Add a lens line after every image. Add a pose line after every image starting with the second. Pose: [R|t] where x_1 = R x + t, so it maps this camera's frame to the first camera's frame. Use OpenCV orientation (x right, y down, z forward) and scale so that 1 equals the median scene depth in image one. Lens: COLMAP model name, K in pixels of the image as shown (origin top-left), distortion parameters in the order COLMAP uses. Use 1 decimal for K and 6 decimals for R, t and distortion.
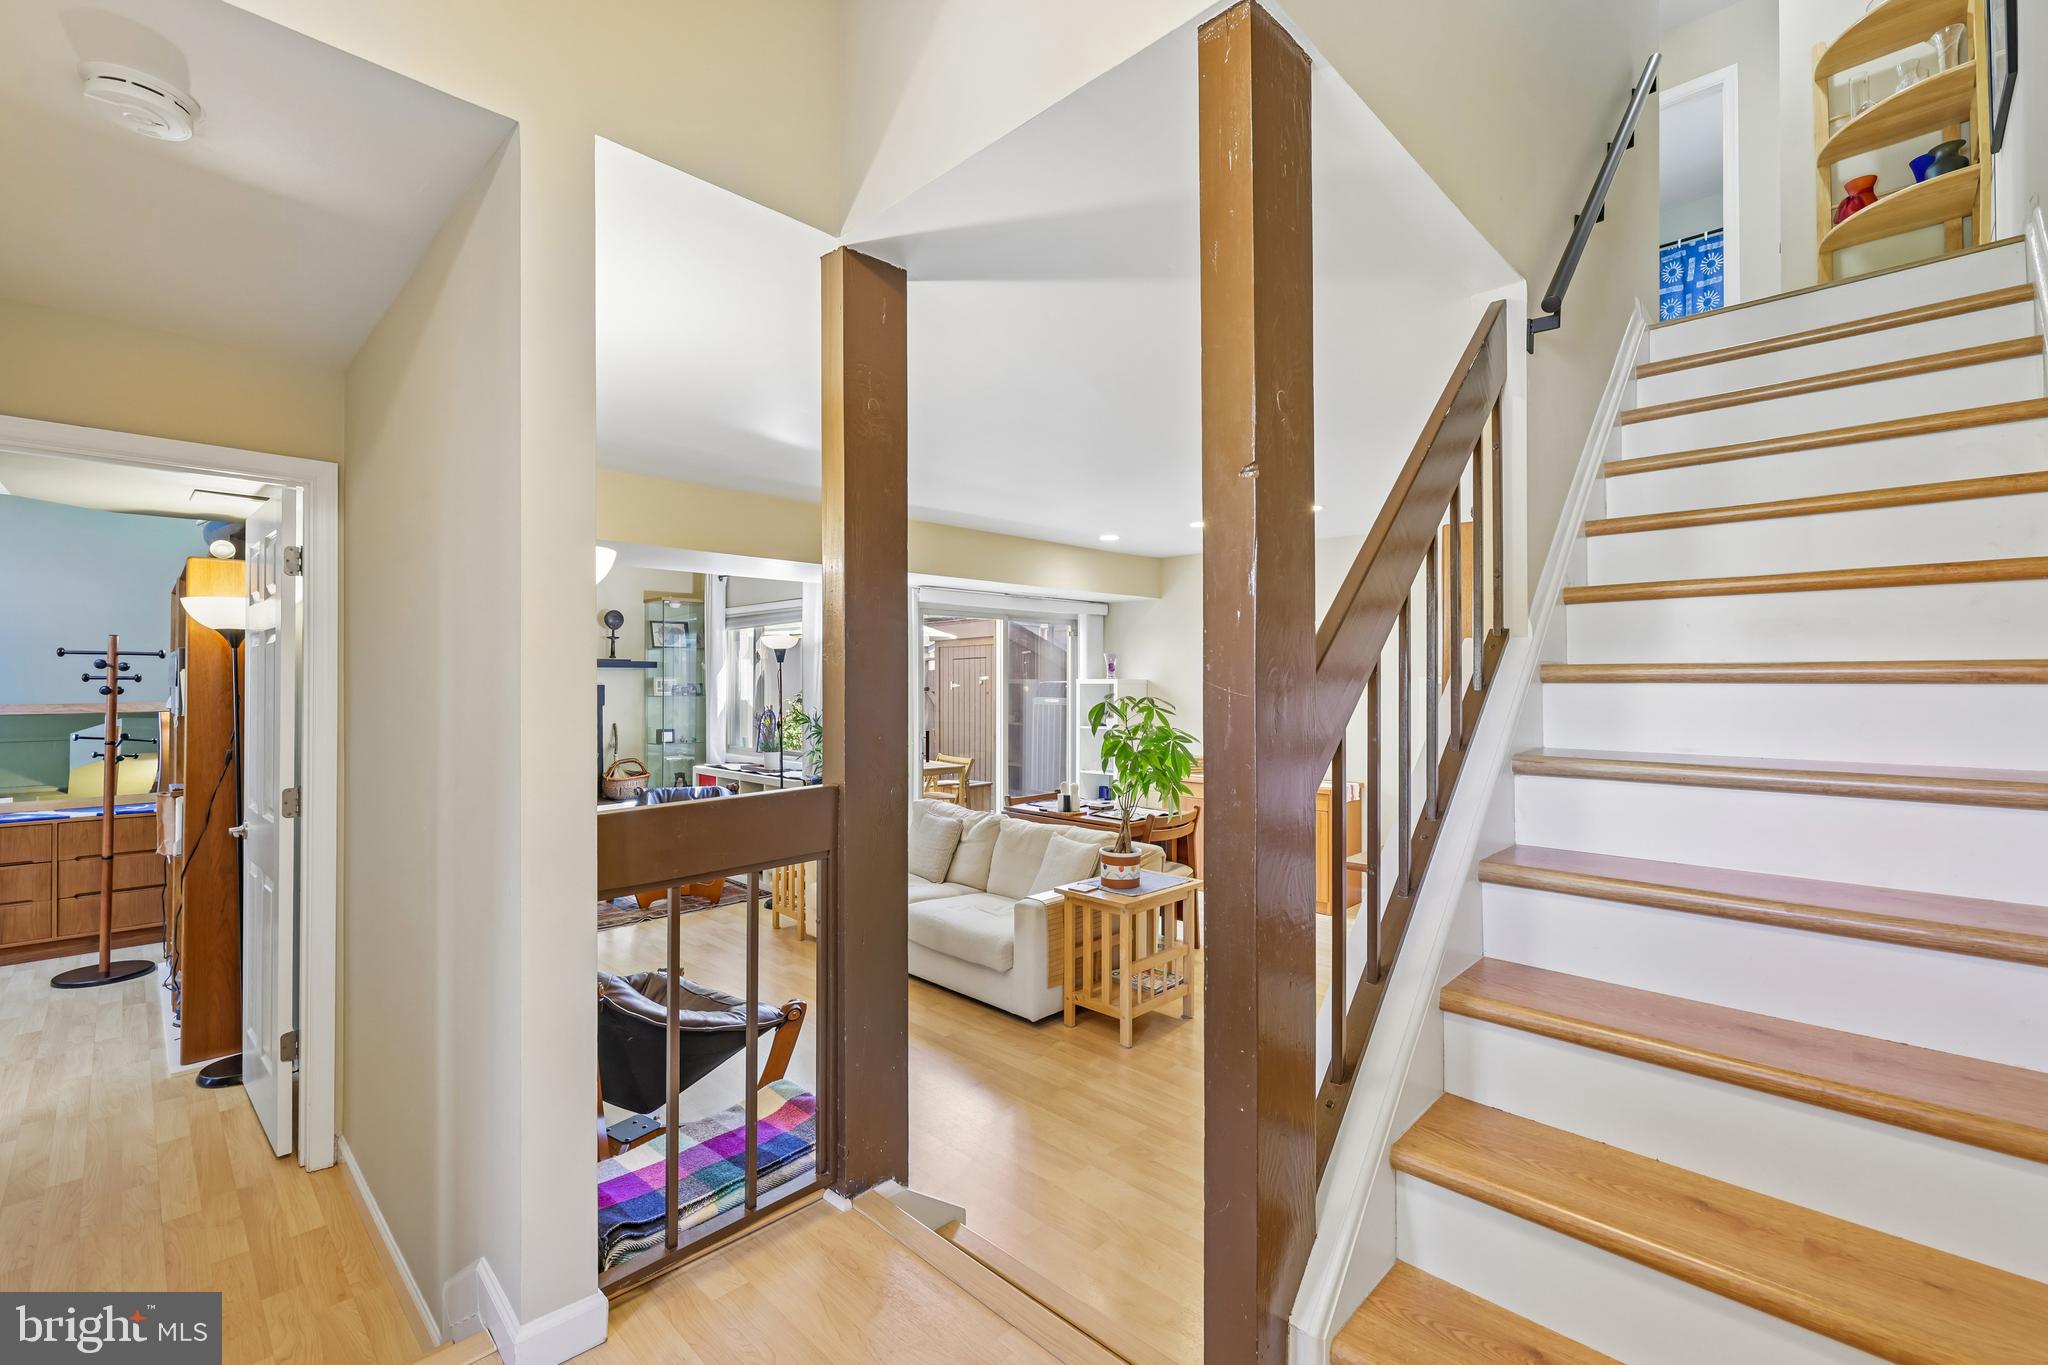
lens RADIAL K [[880.3, 0, 1013.1], [0, 880.3, 669.8], [0, 0, 1]] dist [0.000735, 0.000222]
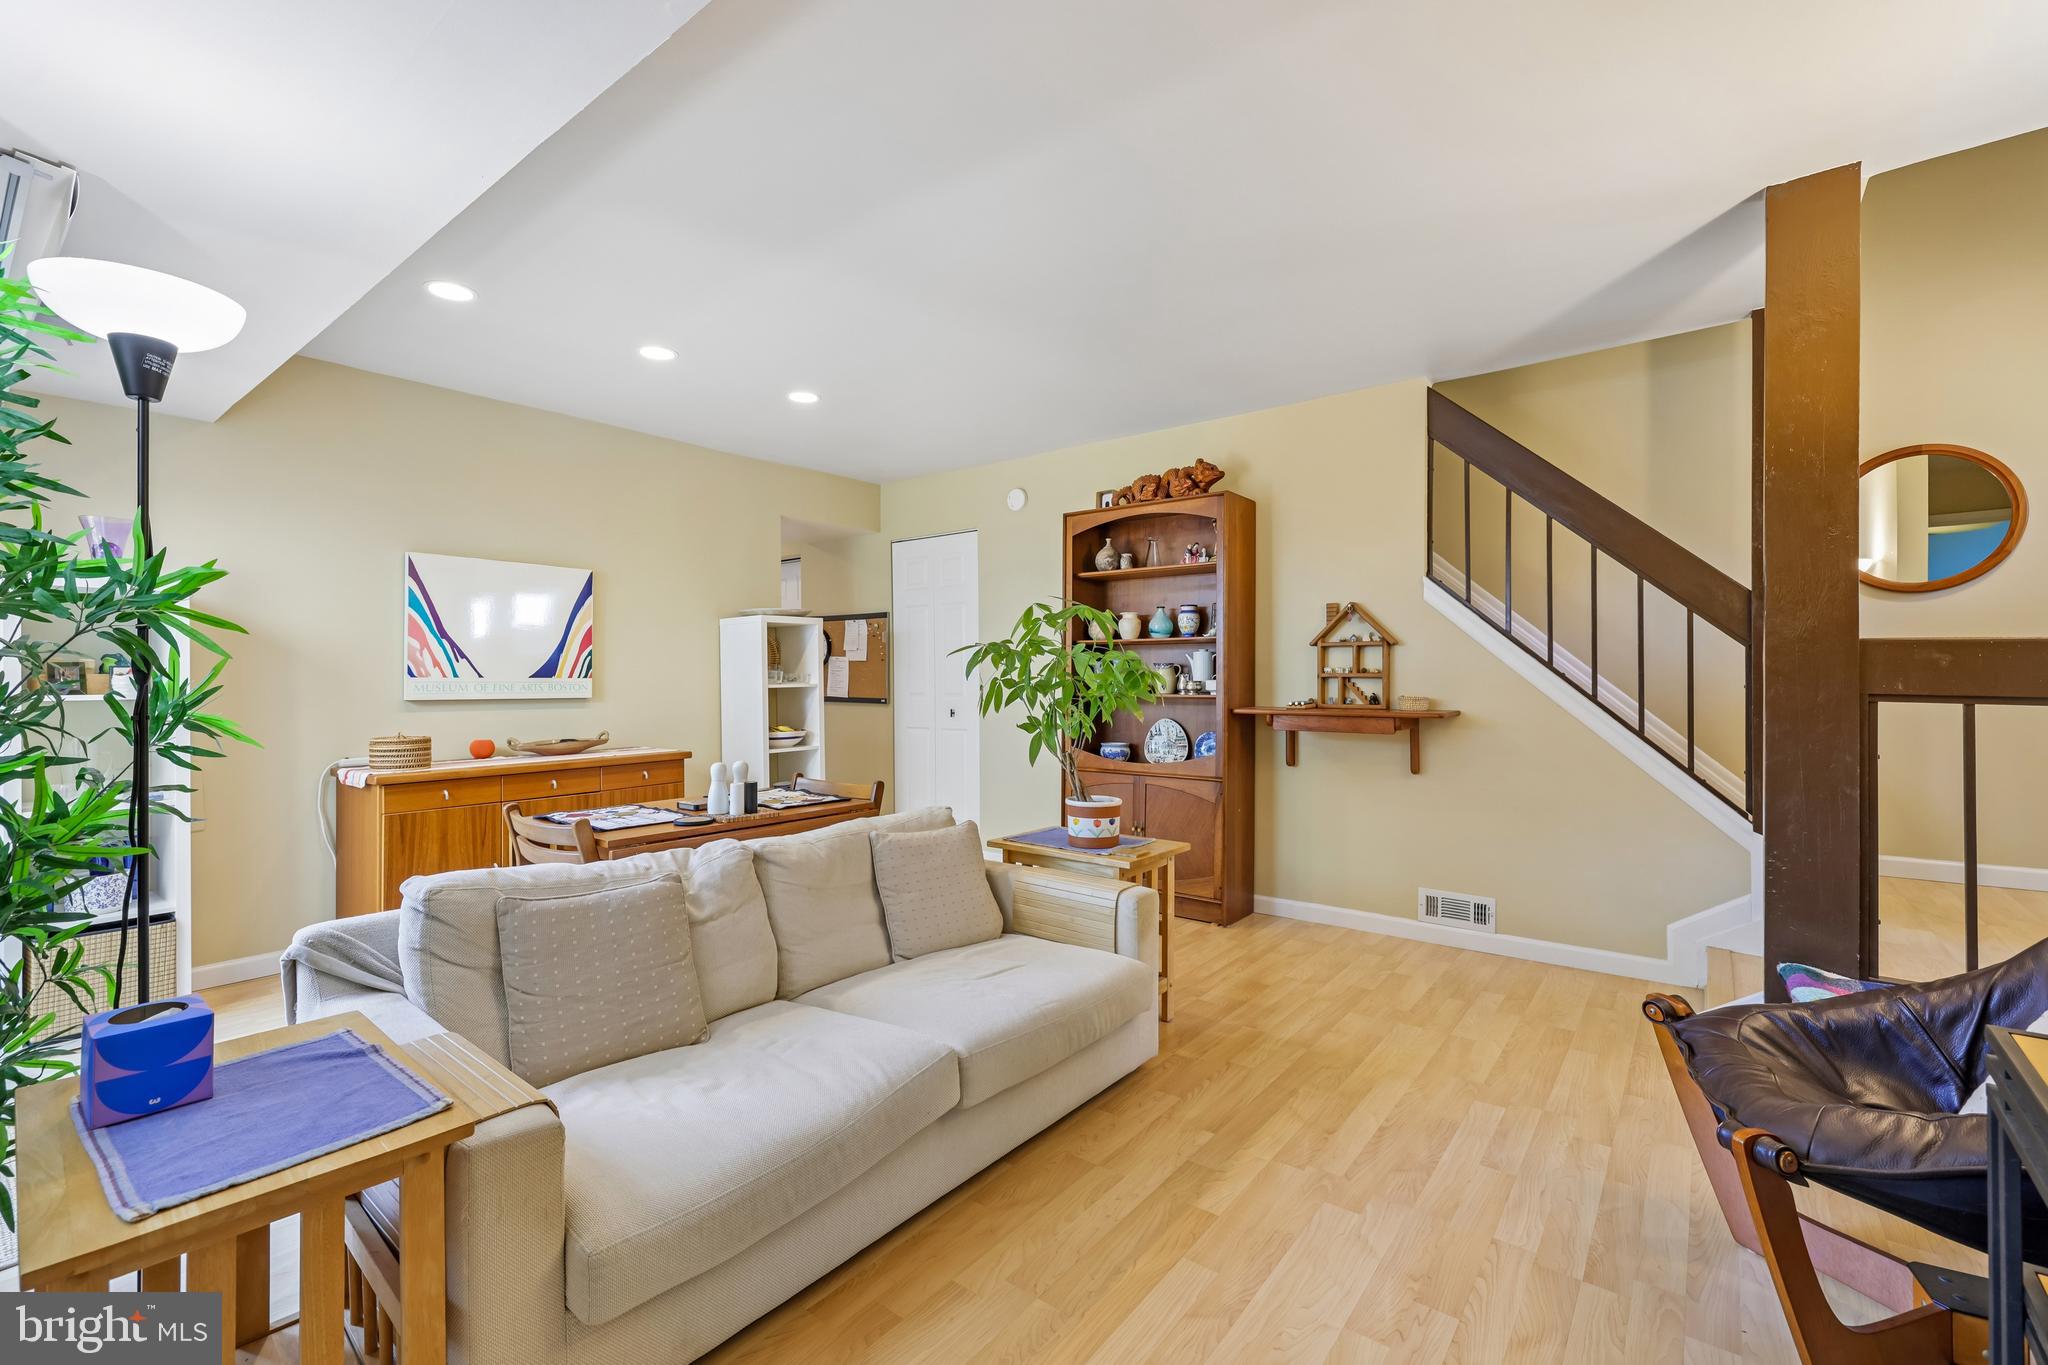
lens RADIAL K [[868.1, 0, 1024.0], [0, 868.1, 682.5], [0, 0, 1]] dist [-0.000094, -0.000029]
pose [[-0.113178, 0.001566, 0.993573, -0.744618], [-0.002706, 0.999995, -0.001884, 0.120189], [-0.993571, -0.002902, -0.113173, 1.358089]]
